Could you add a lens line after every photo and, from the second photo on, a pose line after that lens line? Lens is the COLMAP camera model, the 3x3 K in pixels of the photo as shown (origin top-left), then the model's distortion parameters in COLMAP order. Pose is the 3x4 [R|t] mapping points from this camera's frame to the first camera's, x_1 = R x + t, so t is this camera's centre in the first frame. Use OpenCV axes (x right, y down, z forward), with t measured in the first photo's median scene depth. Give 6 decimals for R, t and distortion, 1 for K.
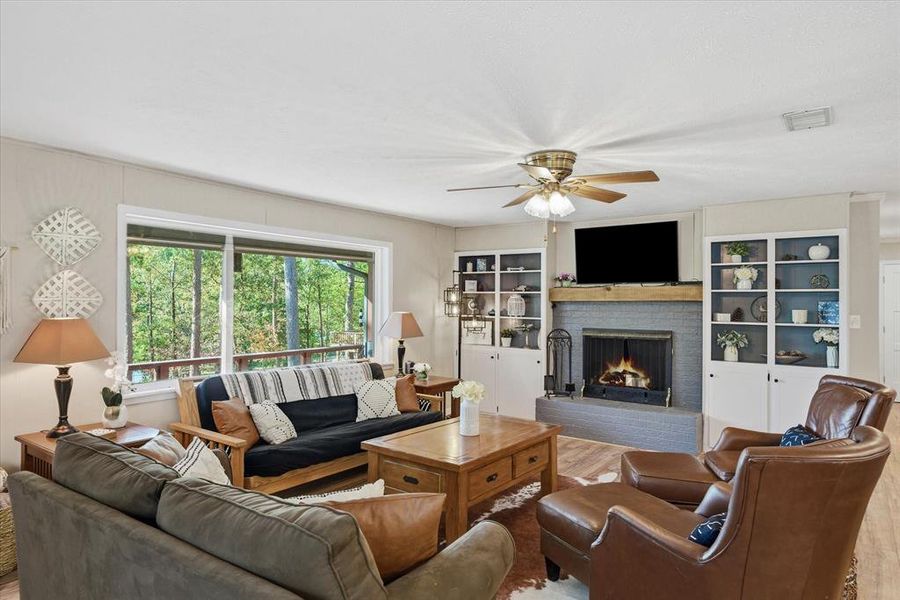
lens RADIAL K [[540.8, 0, 447.1], [0, 540.8, 302.9], [0, 0, 1]] dist [0.016184, -0.000838]
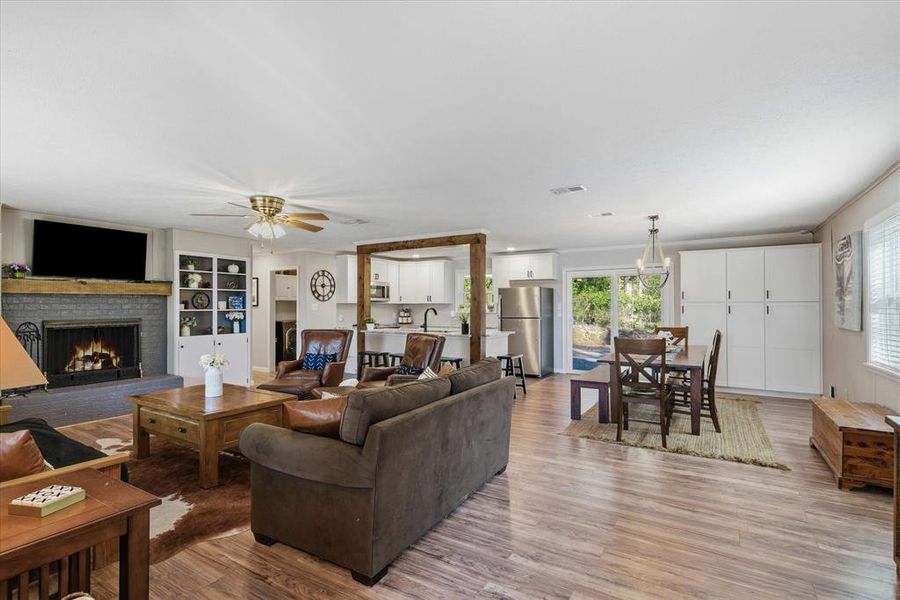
lens RADIAL K [[431.1, 0, 447.1], [0, 431.1, 302.2], [0, 0, 1]] dist [0.003155, 0.000660]
pose [[-0.074601, 0.003598, 0.997207, -0.654148], [0.003668, 0.999988, -0.003334, 0.019411], [-0.997207, 0.003409, -0.074613, 0.349276]]
